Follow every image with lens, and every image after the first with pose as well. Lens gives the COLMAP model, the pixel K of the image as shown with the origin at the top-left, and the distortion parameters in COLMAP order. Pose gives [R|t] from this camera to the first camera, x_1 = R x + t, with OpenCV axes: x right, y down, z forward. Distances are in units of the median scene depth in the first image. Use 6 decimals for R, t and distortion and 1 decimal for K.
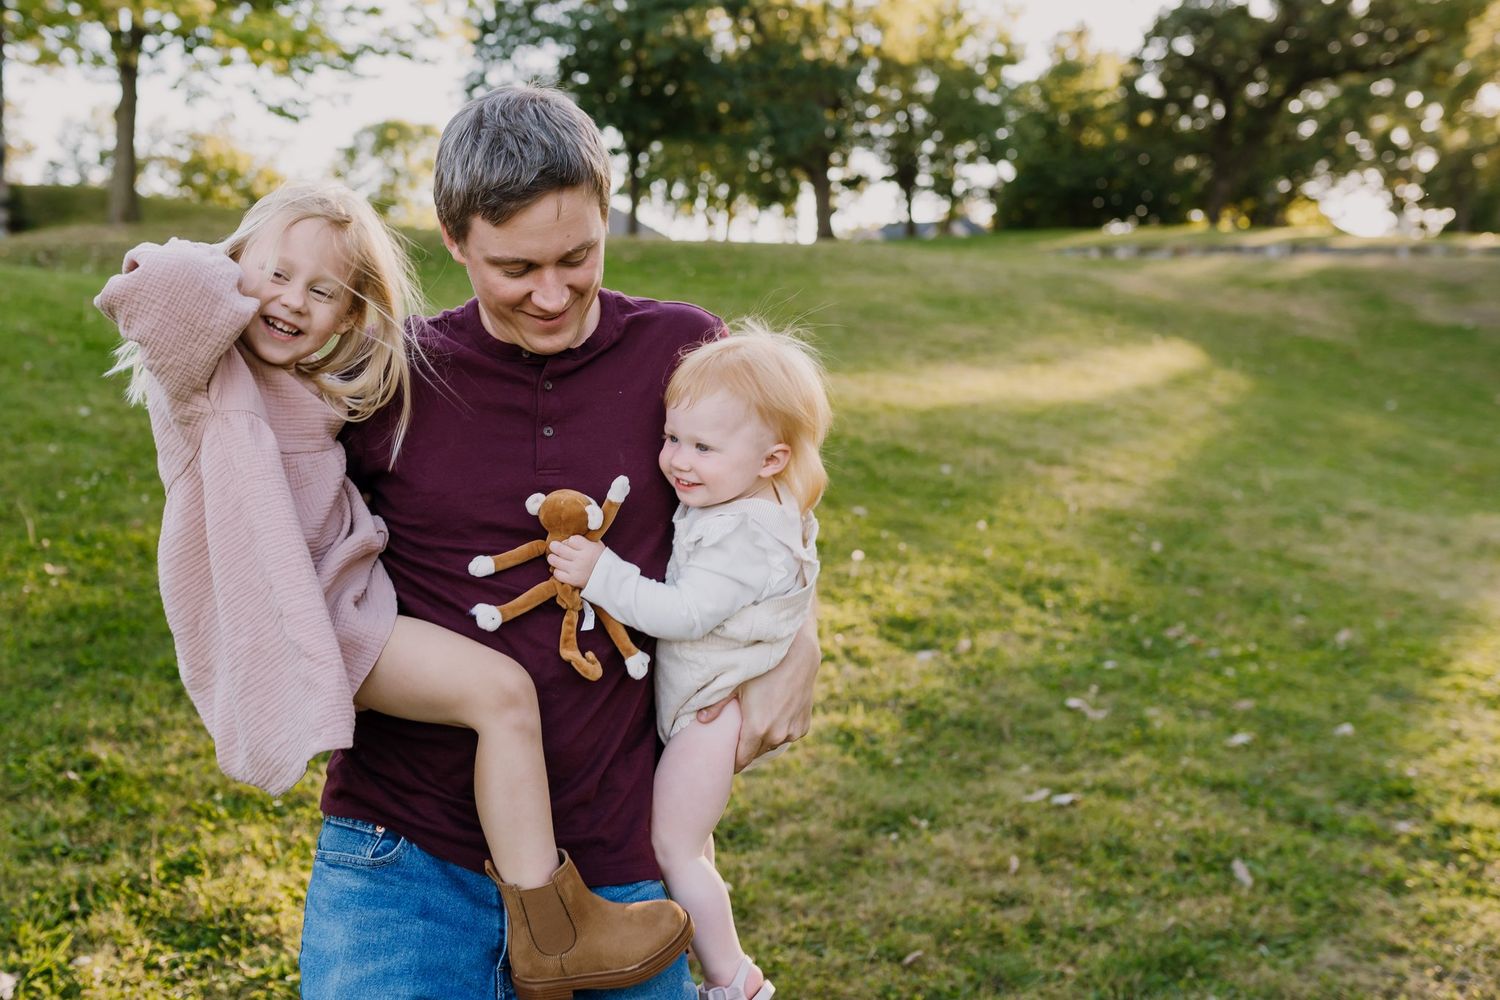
lens RADIAL K [[1492.8, 0, 750.0], [0, 1492.8, 500.0], [0, 0, 1]] dist [-0.002664, -0.038008]
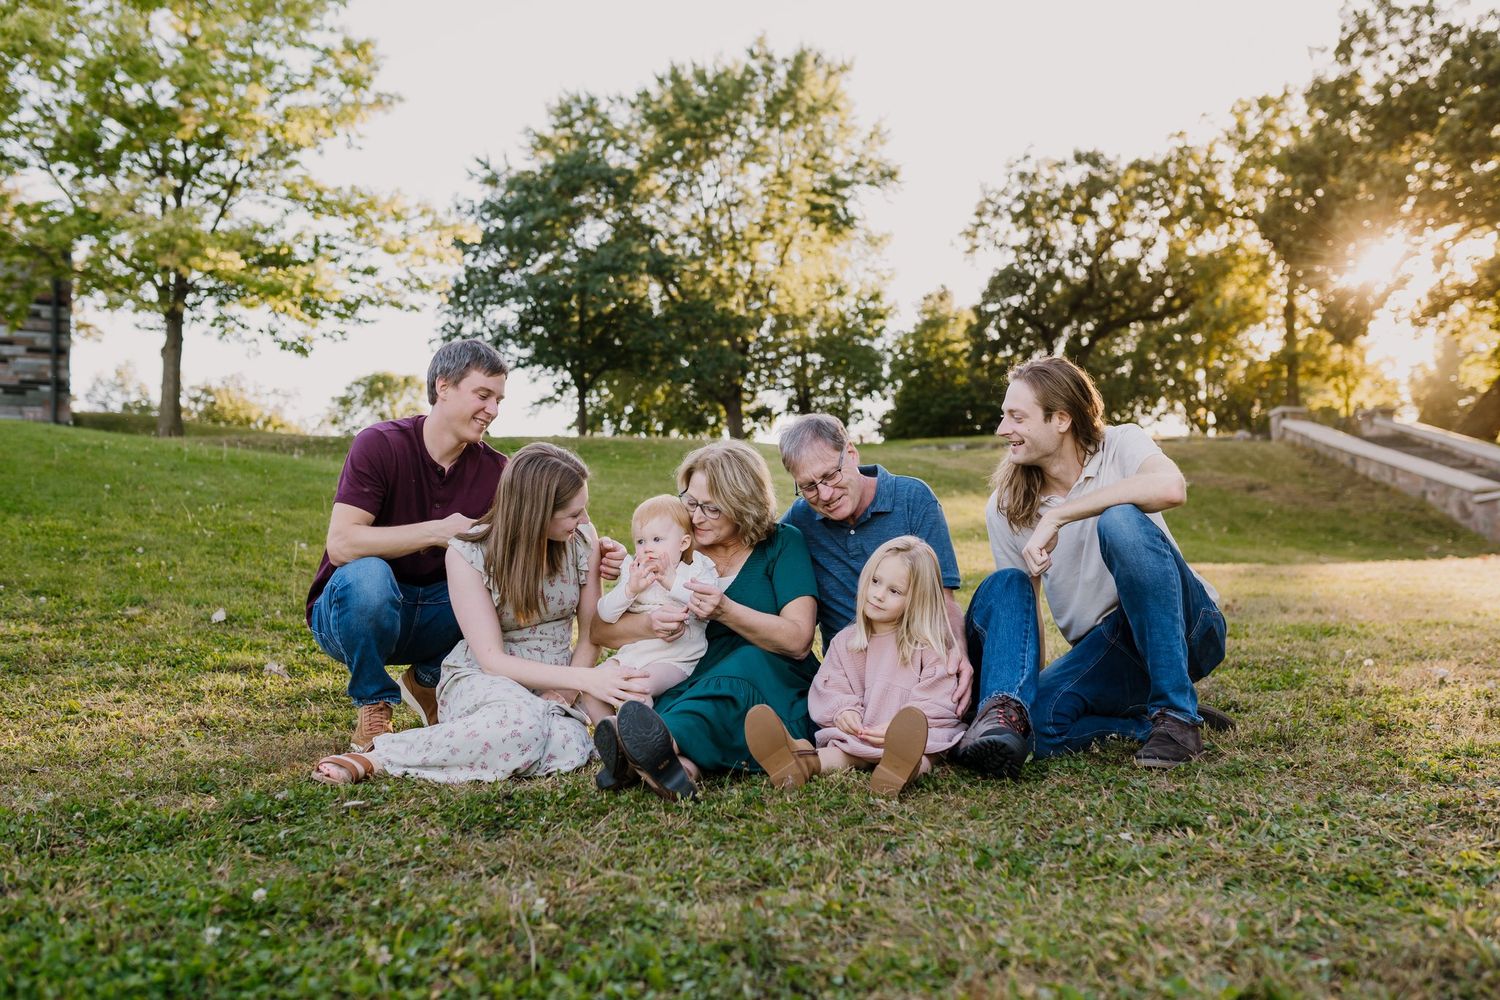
lens RADIAL K [[1492.8, 0, 750.0], [0, 1492.8, 500.0], [0, 0, 1]] dist [-0.002664, -0.038008]
pose [[0.999920, -0.001129, 0.012611, 0.048204], [0.003433, 0.982877, -0.184230, 0.085967], [-0.012187, 0.184259, 0.982802, -0.192933]]
